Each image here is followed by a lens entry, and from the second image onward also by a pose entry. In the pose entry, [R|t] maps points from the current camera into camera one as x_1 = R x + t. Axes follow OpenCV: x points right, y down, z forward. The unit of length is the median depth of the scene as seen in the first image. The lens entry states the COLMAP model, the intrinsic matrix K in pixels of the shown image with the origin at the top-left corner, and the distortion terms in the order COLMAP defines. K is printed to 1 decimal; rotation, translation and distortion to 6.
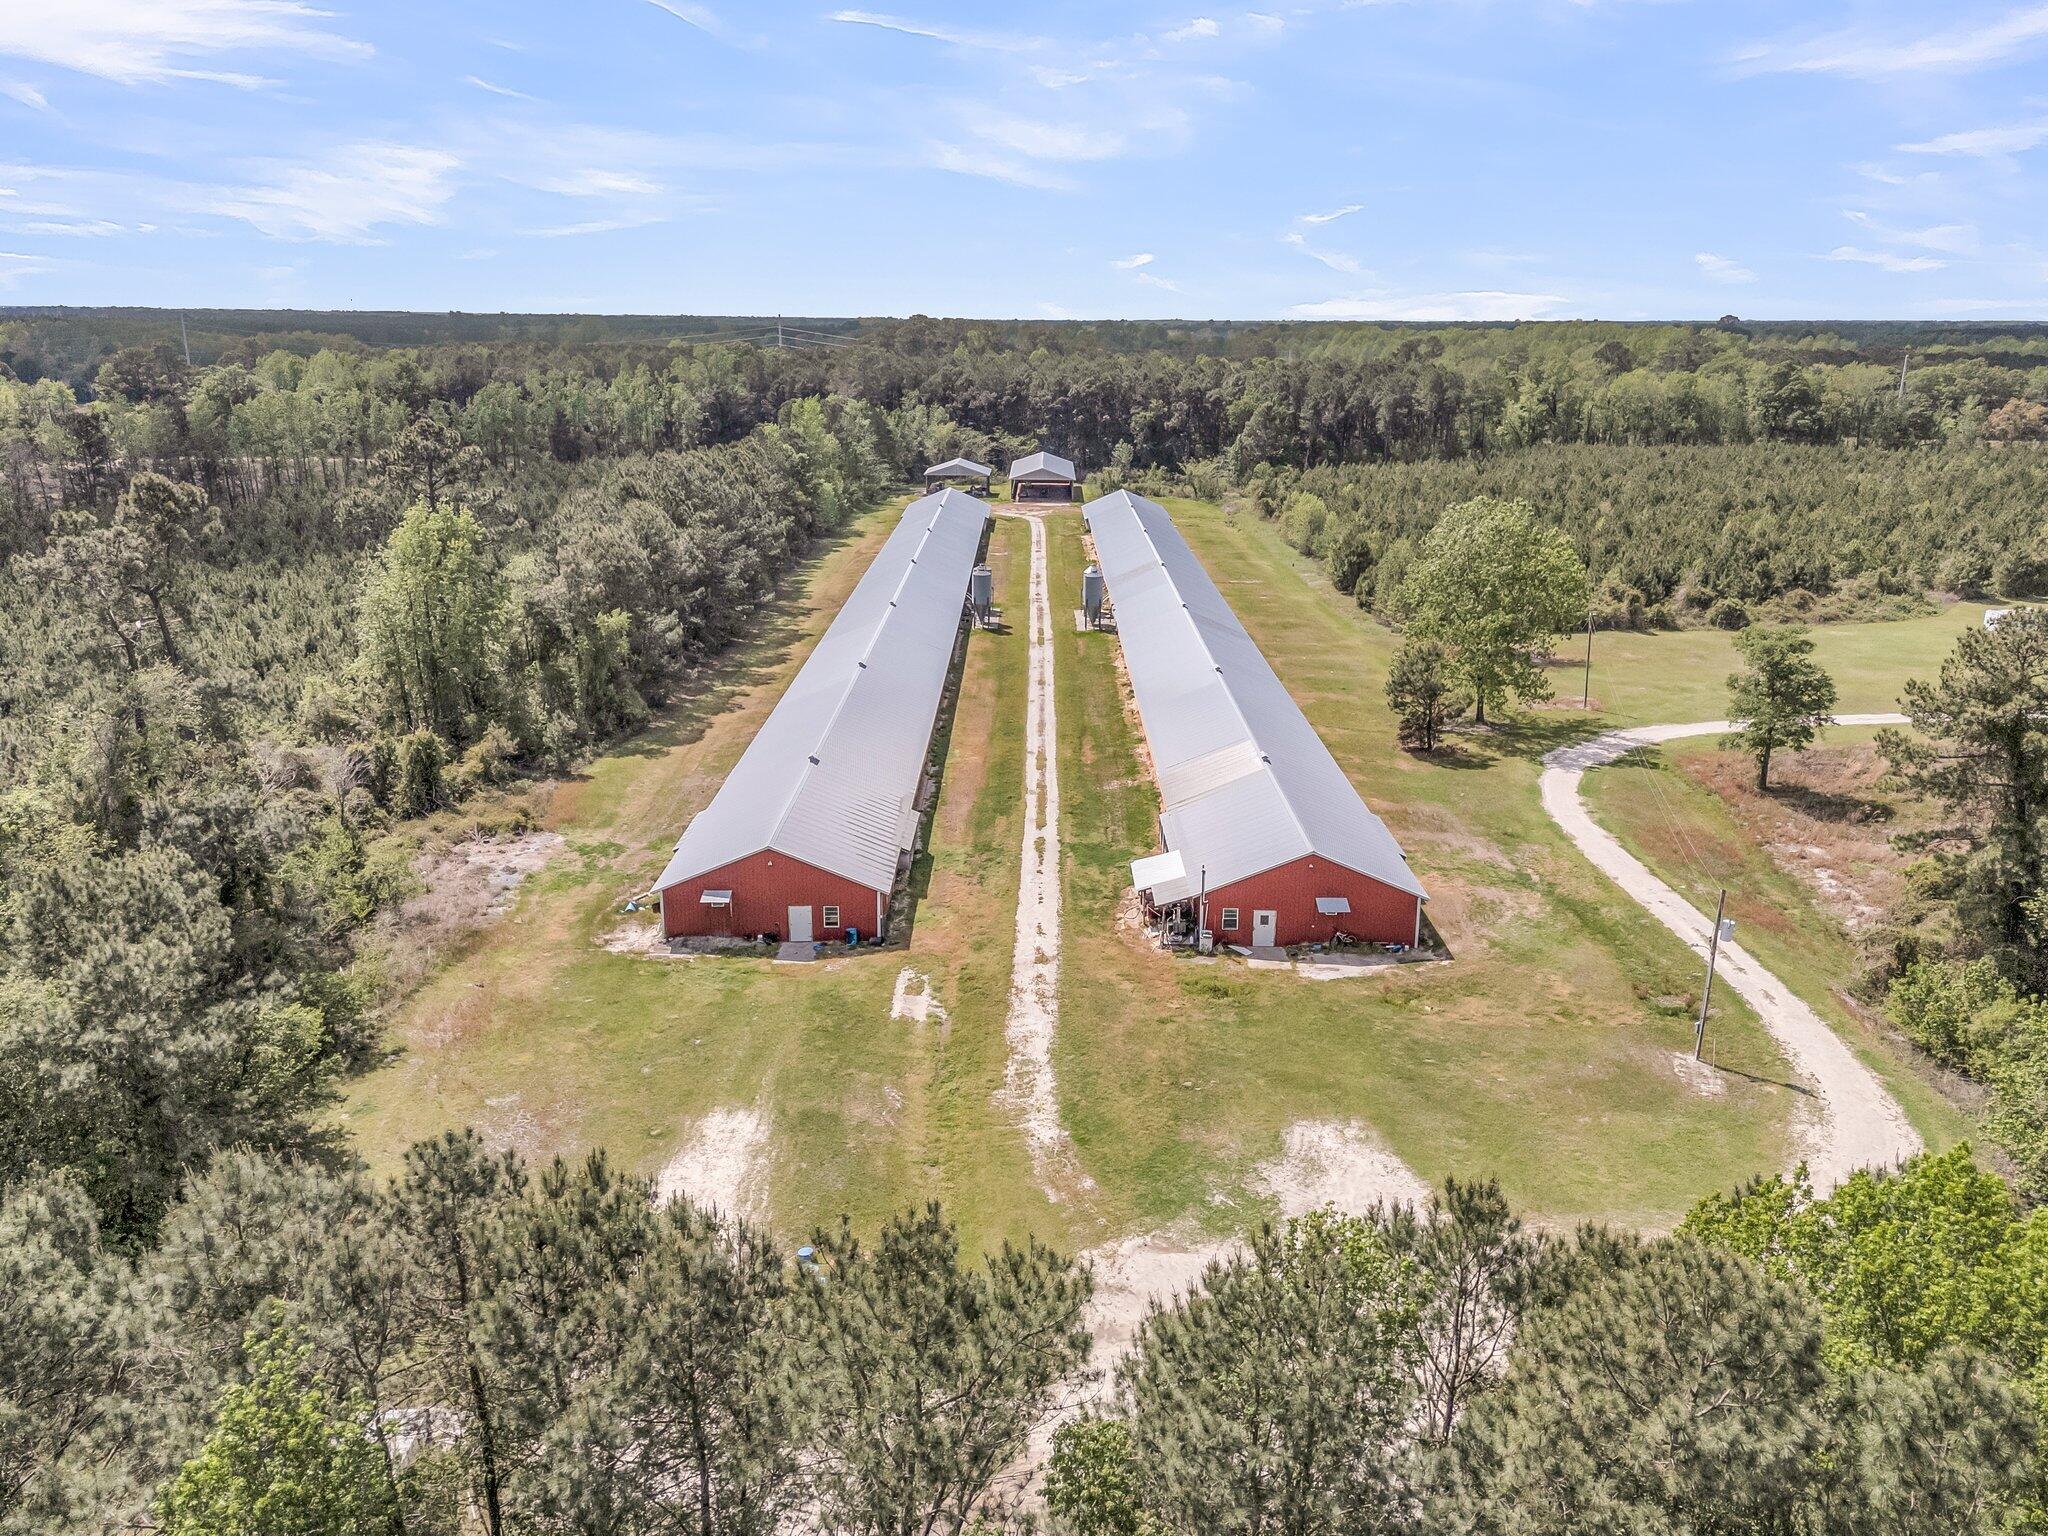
lens RADIAL K [[1524.6, 0, 1033.9], [0, 1524.6, 760.3], [0, 0, 1]] dist [0.085595, -0.076688]
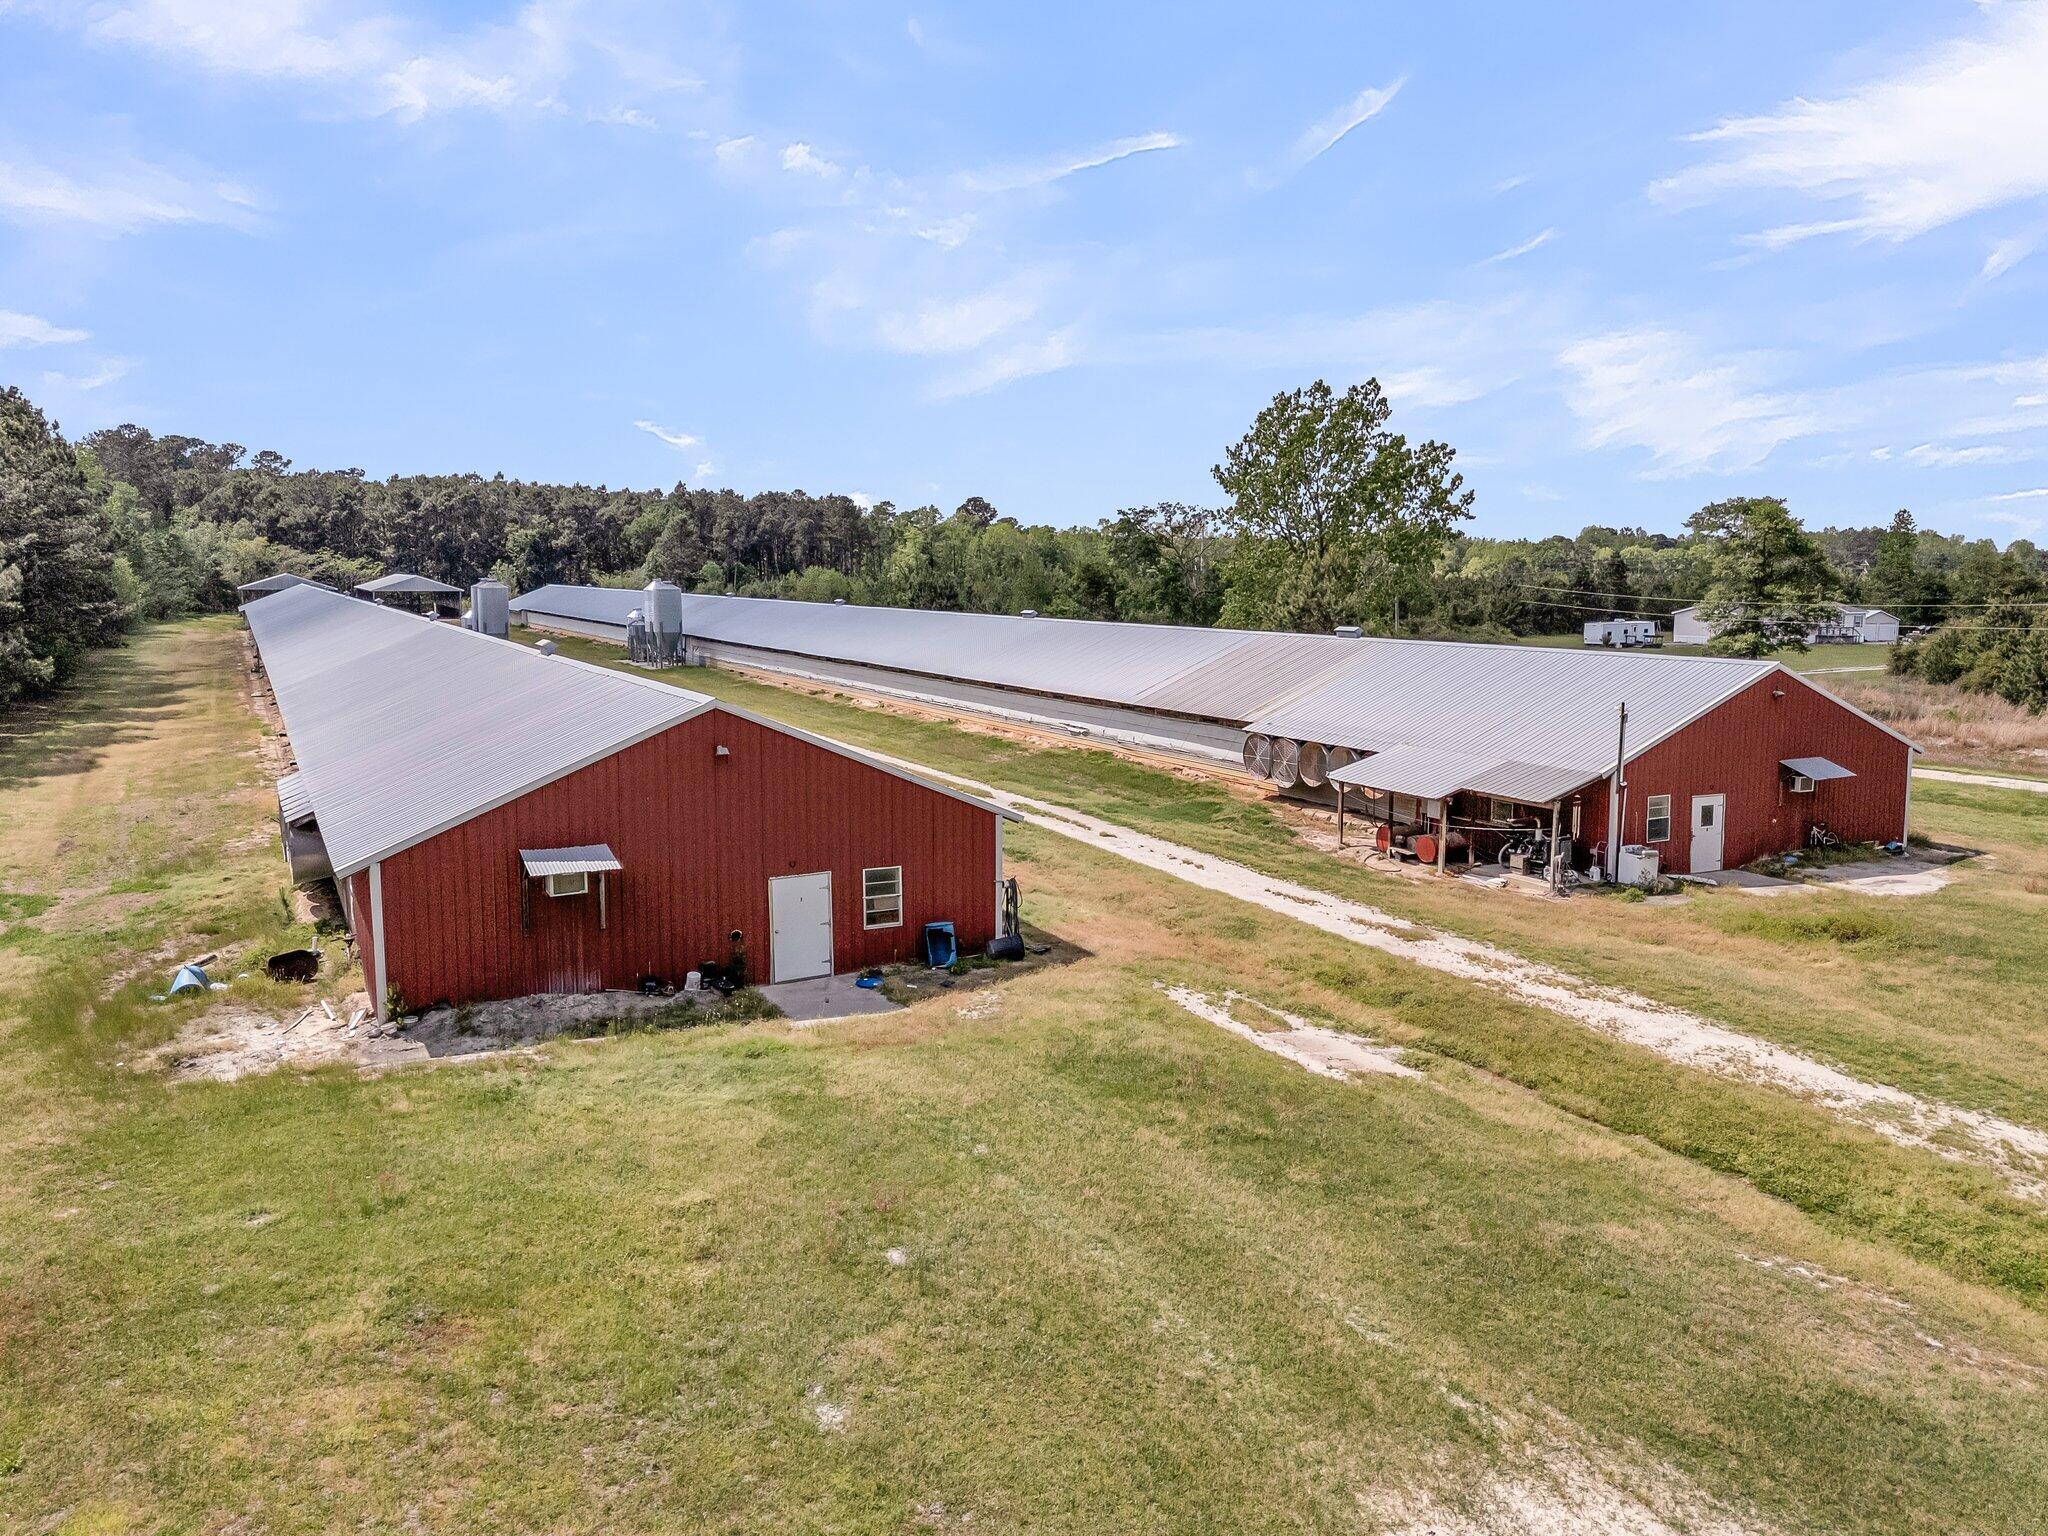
lens RADIAL K [[1524.6, 0, 1033.9], [0, 1524.6, 760.3], [0, 0, 1]] dist [0.085595, -0.076688]
pose [[0.888892, -0.061996, 0.453903, -0.189756], [0.130450, 0.984036, -0.121060, 0.085619], [-0.439152, 0.166820, 0.882789, 0.473187]]
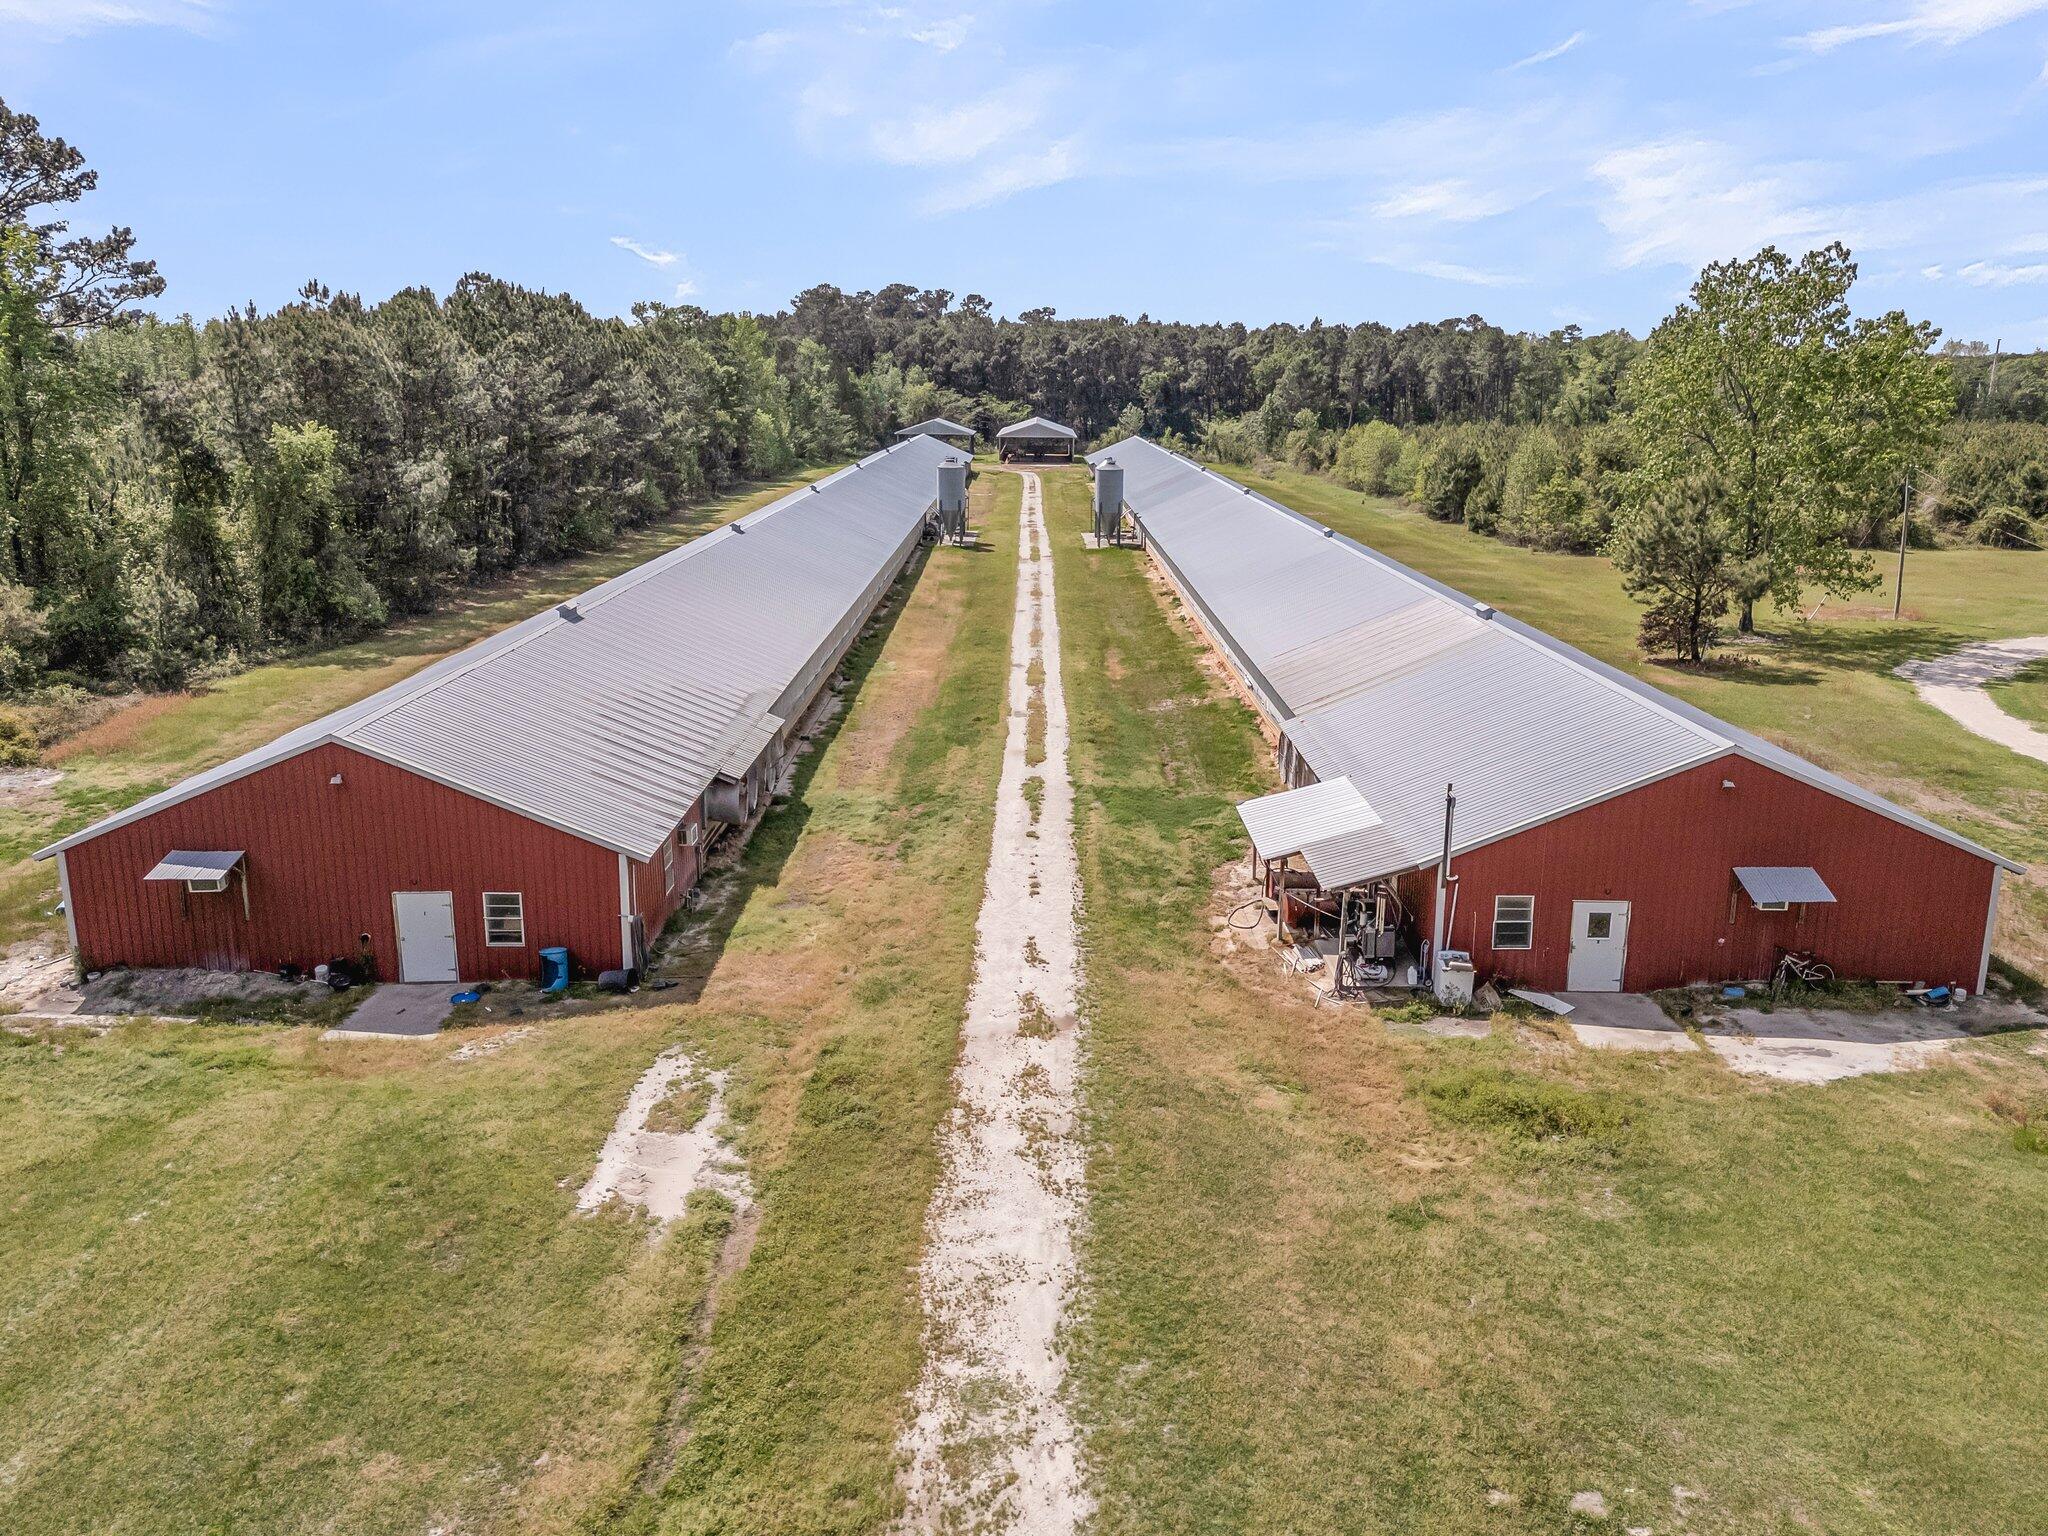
lens RADIAL K [[1524.6, 0, 1033.9], [0, 1524.6, 760.3], [0, 0, 1]] dist [0.085595, -0.076688]
pose [[0.999993, -0.002004, 0.003226, 0.002264], [0.002120, 0.999337, -0.036360, 0.054782], [-0.003151, 0.036366, 0.999334, 0.432686]]
